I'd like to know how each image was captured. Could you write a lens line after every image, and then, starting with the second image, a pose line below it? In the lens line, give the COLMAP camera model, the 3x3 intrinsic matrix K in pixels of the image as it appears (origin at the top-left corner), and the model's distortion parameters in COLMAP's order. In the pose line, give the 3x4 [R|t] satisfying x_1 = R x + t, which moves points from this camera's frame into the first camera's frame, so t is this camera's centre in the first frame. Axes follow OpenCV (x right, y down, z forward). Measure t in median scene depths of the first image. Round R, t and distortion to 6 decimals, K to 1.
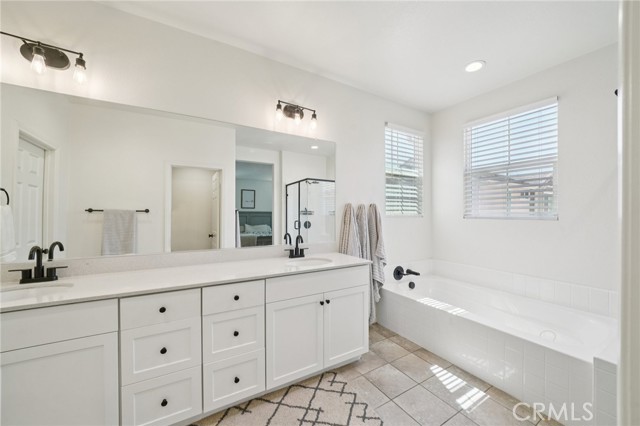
lens RADIAL K [[245.4, 0, 316.8], [0, 245.4, 214.5], [0, 0, 1]] dist [-0.012905, 0.003137]
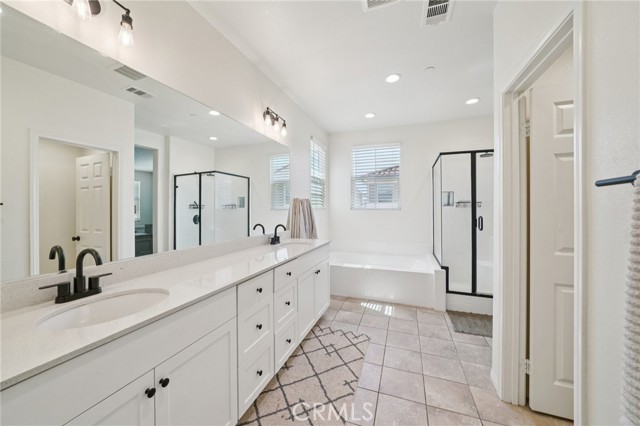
lens RADIAL K [[245.4, 0, 318.8], [0, 245.4, 211.1], [0, 0, 1]] dist [-0.012905, 0.003137]
pose [[0.766904, -0.012657, 0.641637, -0.679061], [0.006775, 0.999909, 0.011627, 0.005570], [-0.641726, -0.004570, 0.766920, -0.028502]]
